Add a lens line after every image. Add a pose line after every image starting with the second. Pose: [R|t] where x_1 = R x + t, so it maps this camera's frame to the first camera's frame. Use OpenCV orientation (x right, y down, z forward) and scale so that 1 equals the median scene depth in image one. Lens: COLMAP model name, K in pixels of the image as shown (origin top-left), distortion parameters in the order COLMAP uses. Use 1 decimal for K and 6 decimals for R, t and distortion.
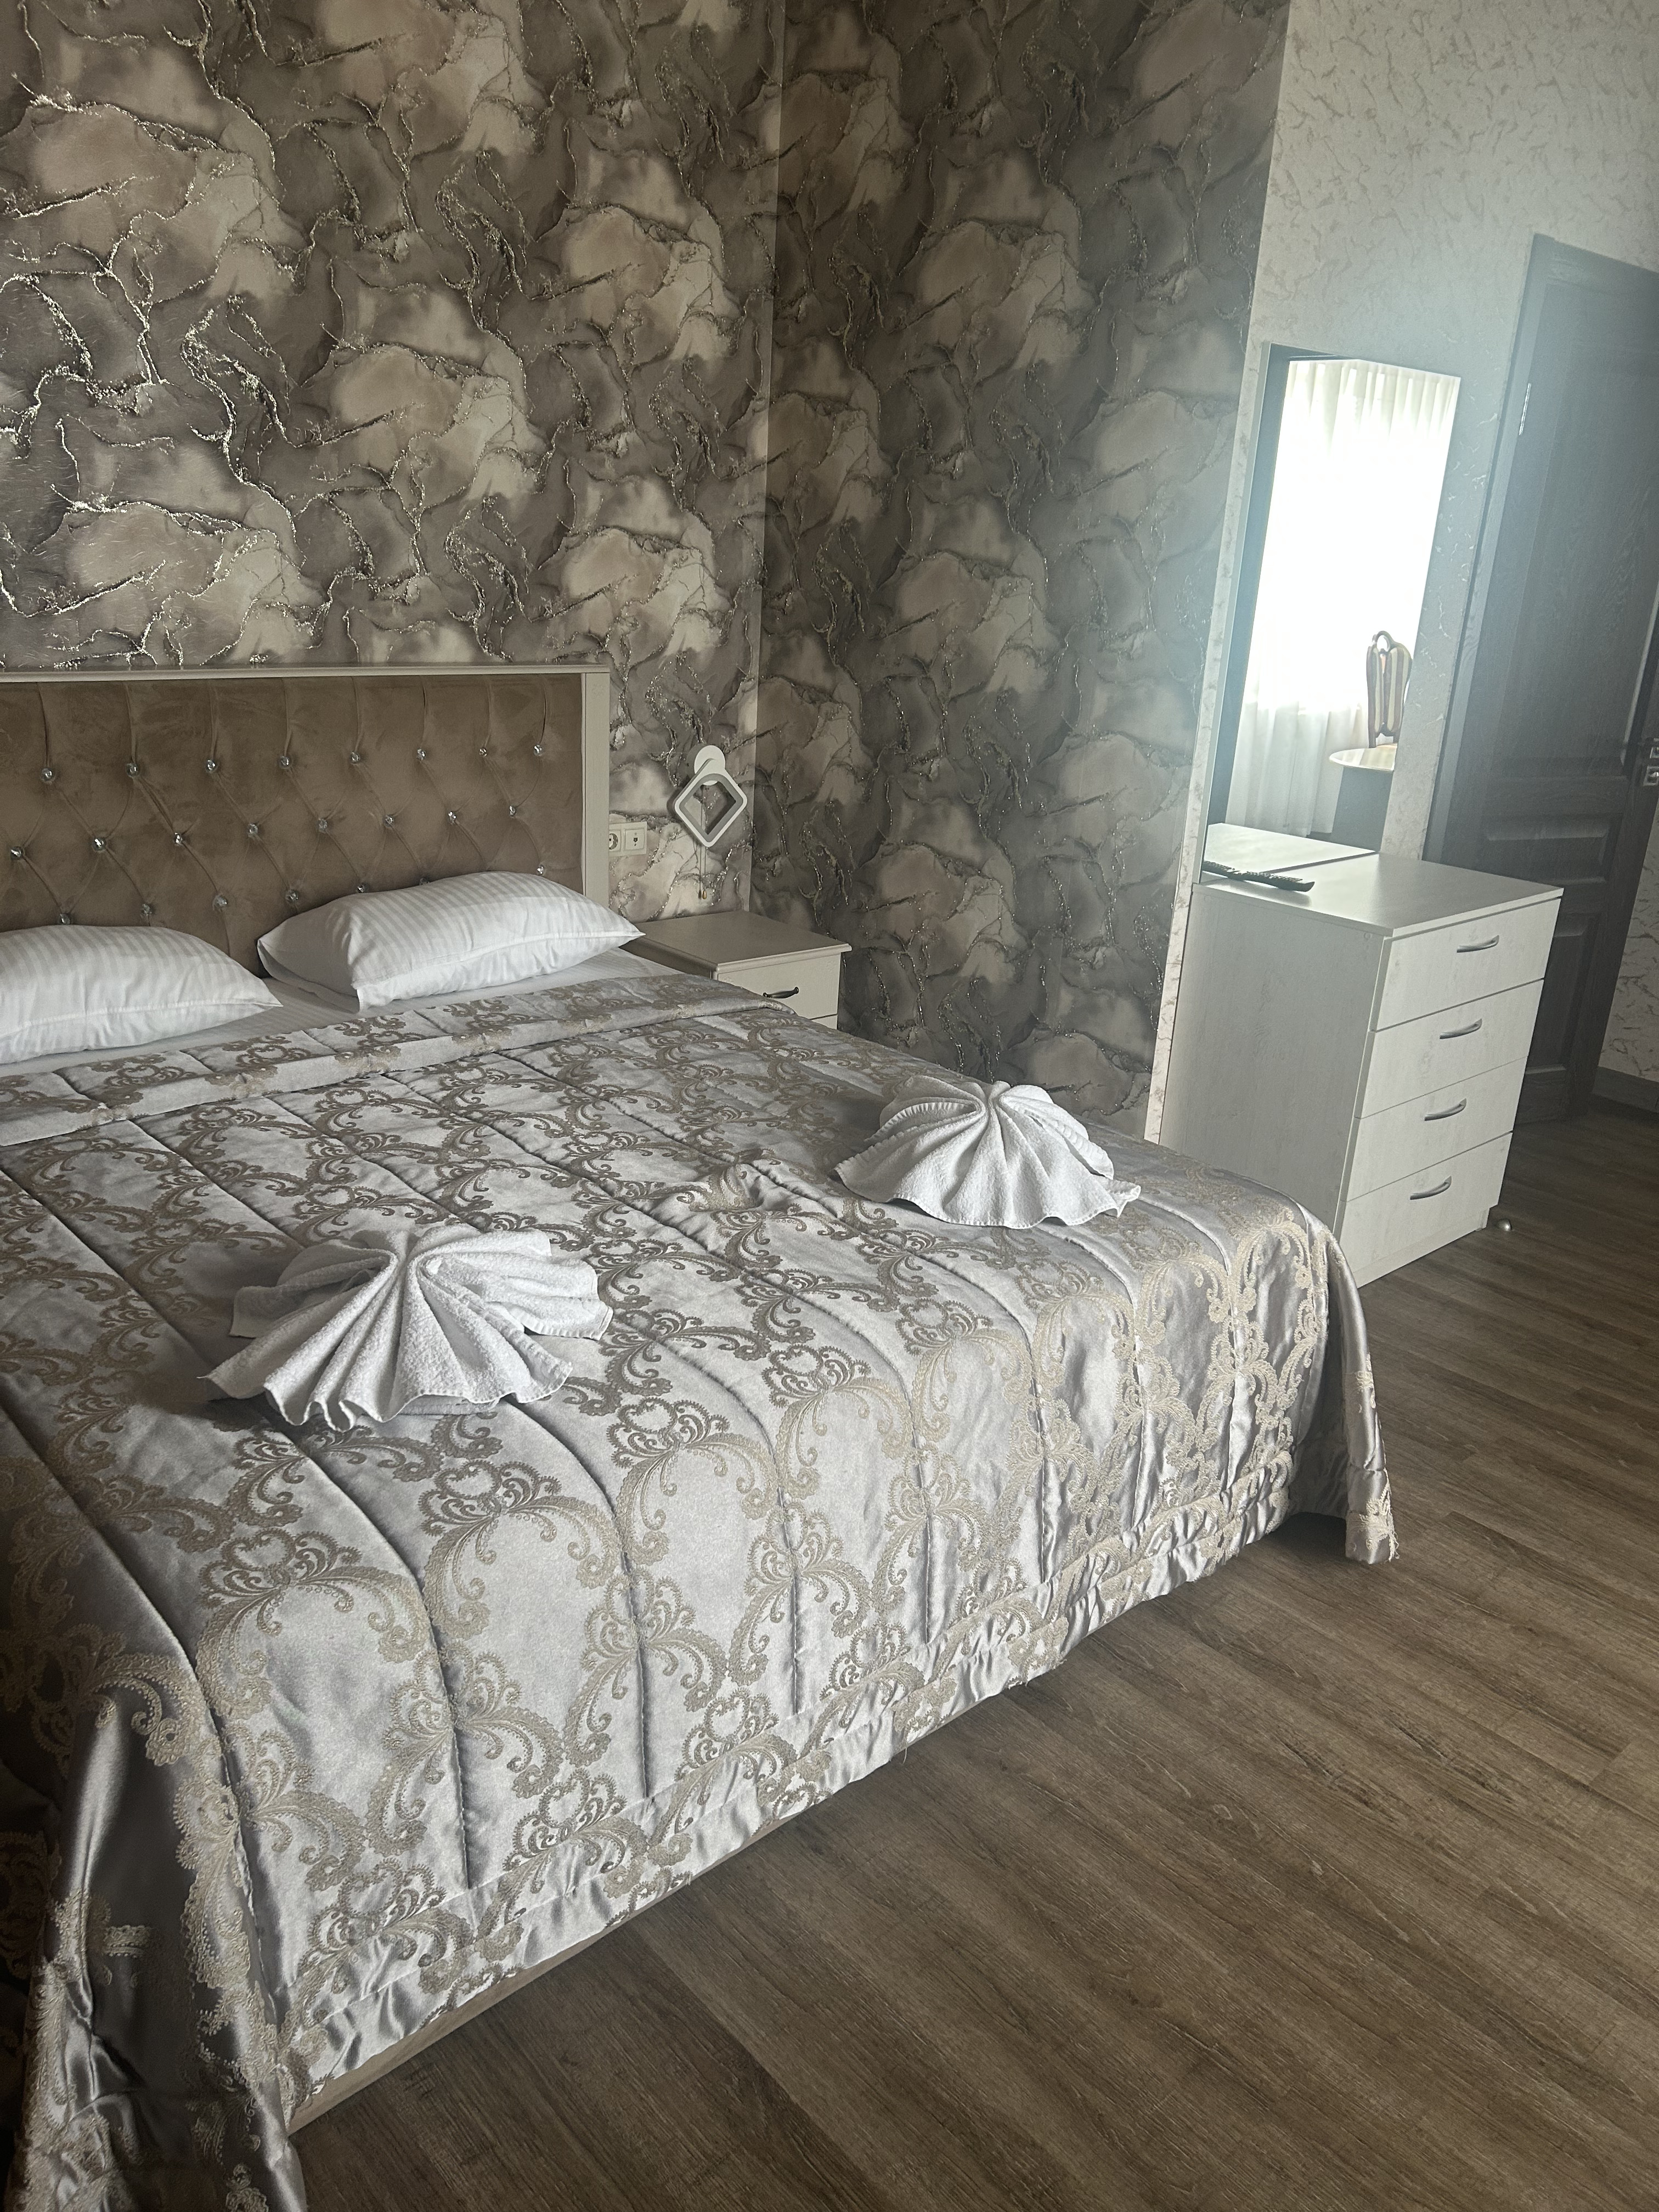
lens RADIAL K [[1666.3, 0, 829.5], [0, 1666.3, 1106.0], [0, 0, 1]] dist [0.001660, -0.005065]
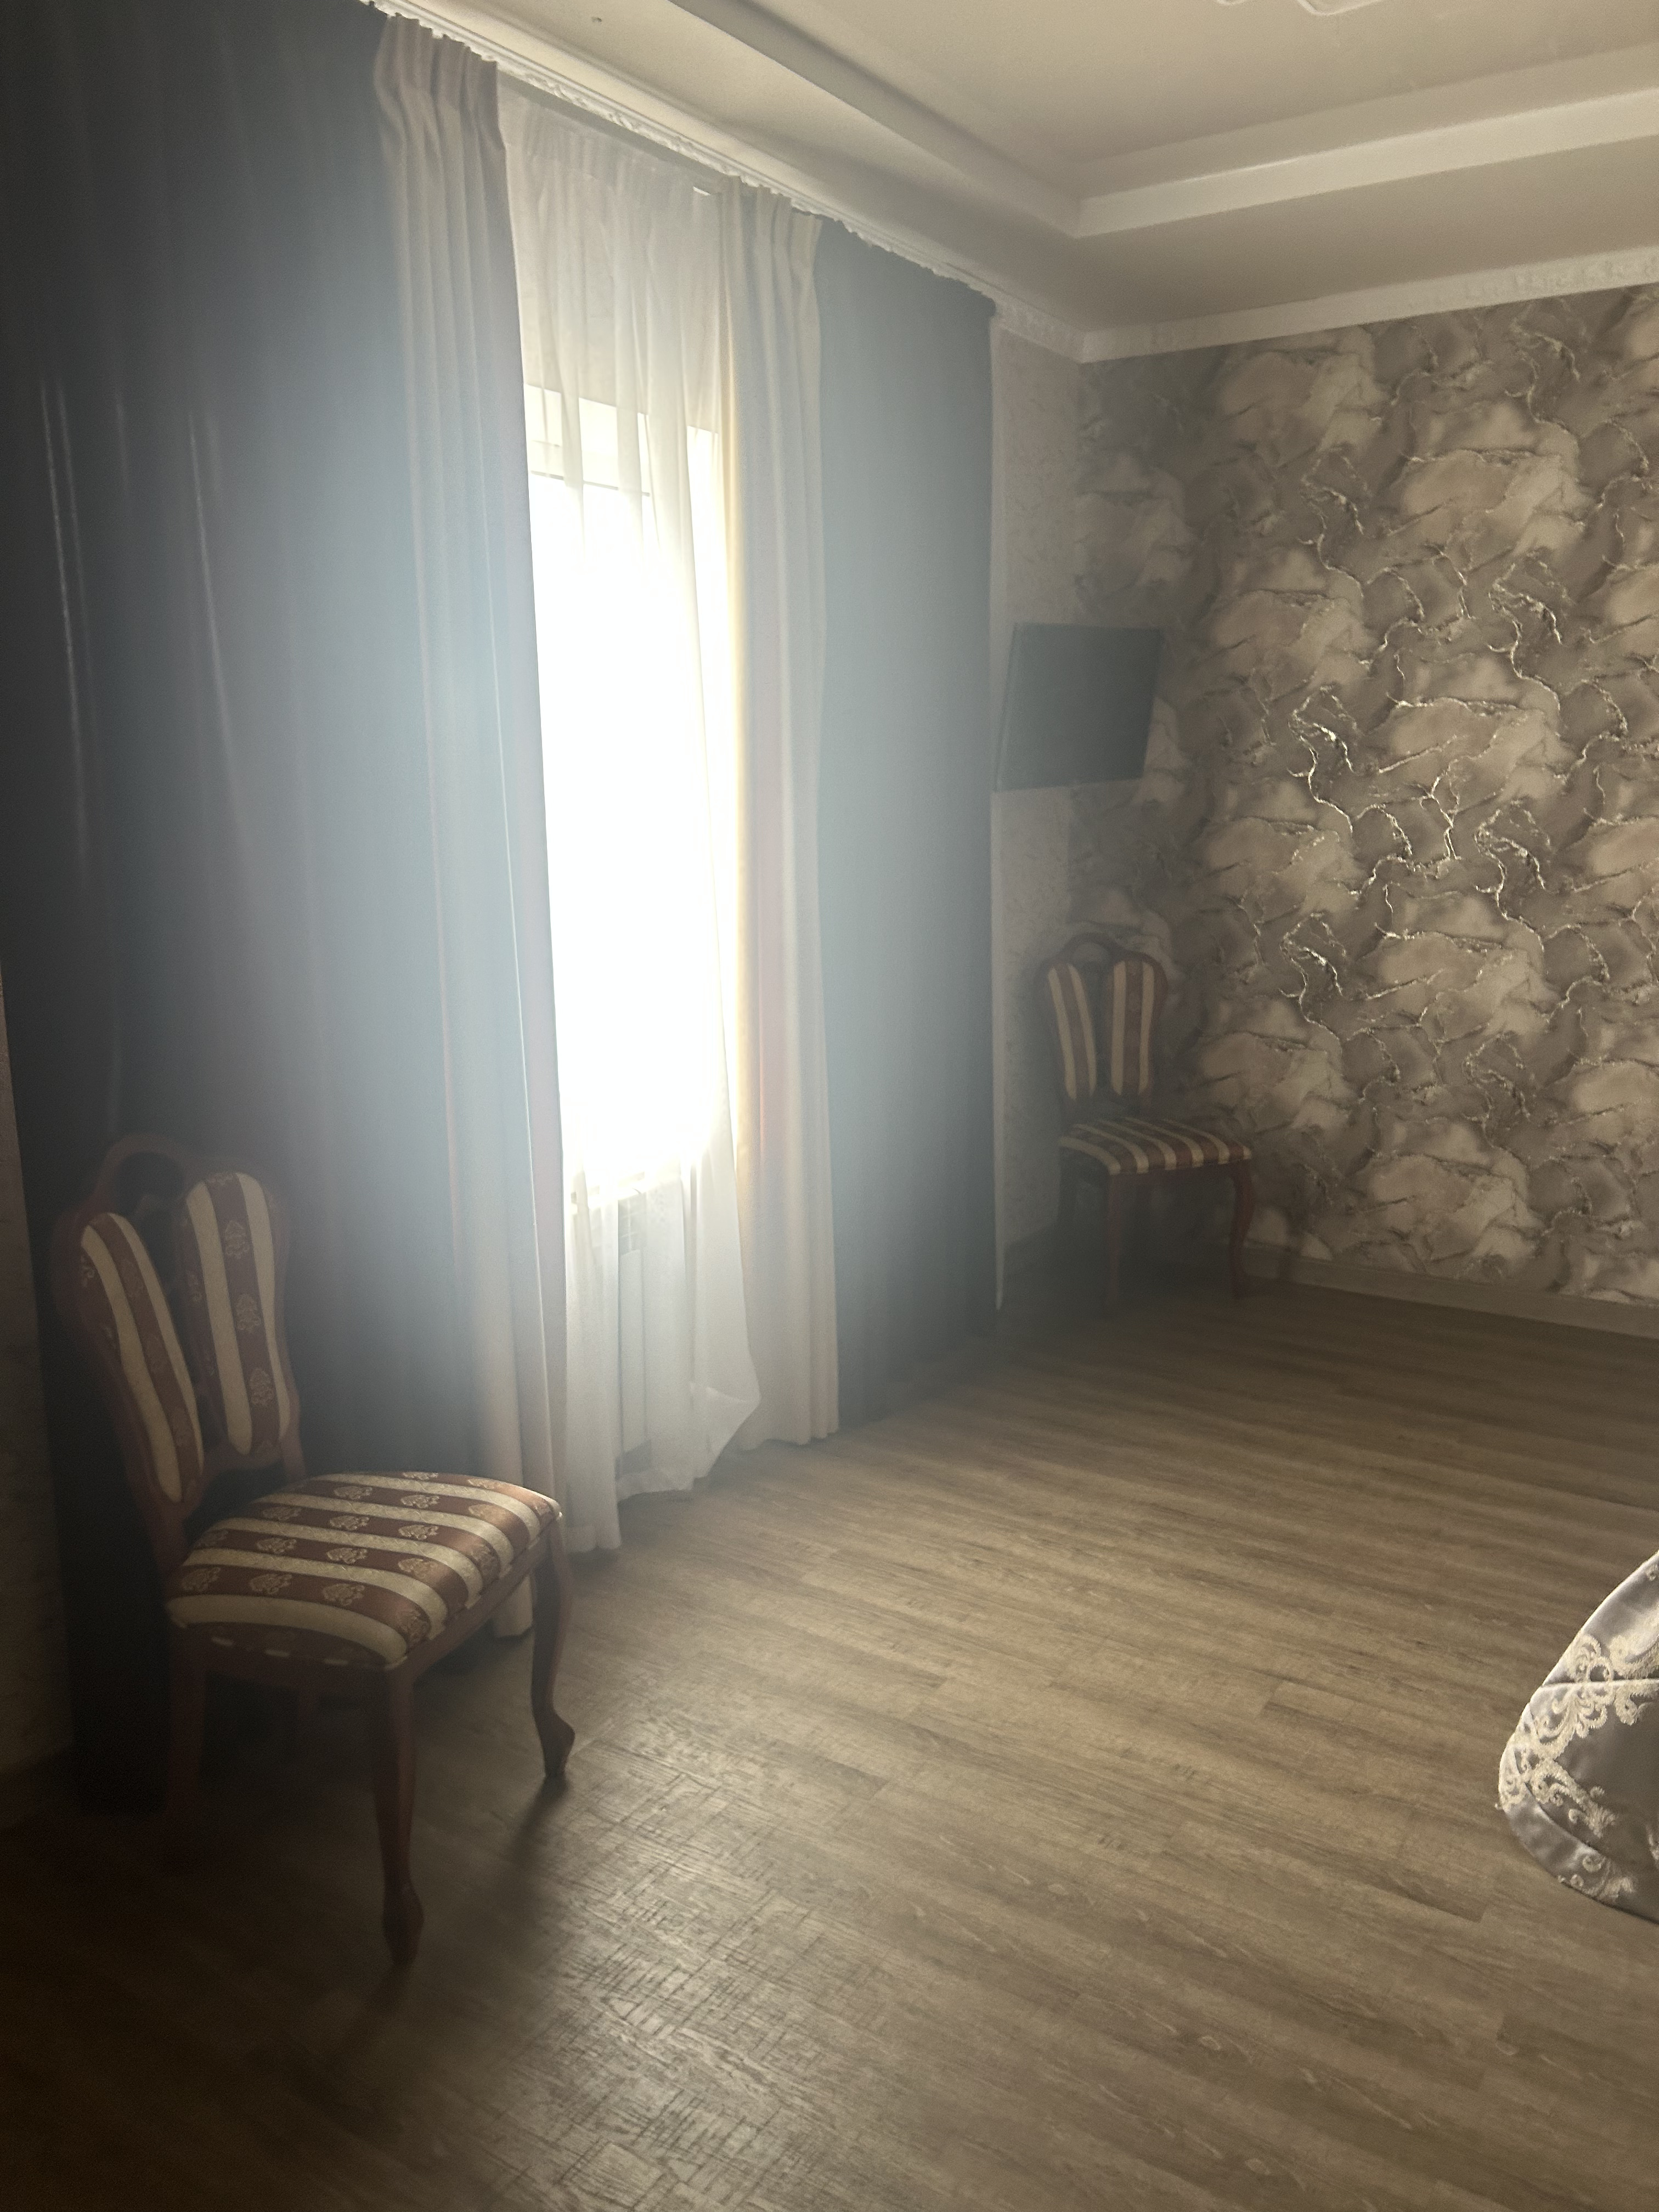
lens RADIAL K [[1666.3, 0, 829.5], [0, 1666.3, 1106.0], [0, 0, 1]] dist [0.001660, -0.005065]
pose [[-0.969084, 0.004965, -0.246679, 1.168654], [-0.123073, 0.856803, 0.500741, -0.643755], [0.213842, 0.515620, -0.829703, 1.840536]]
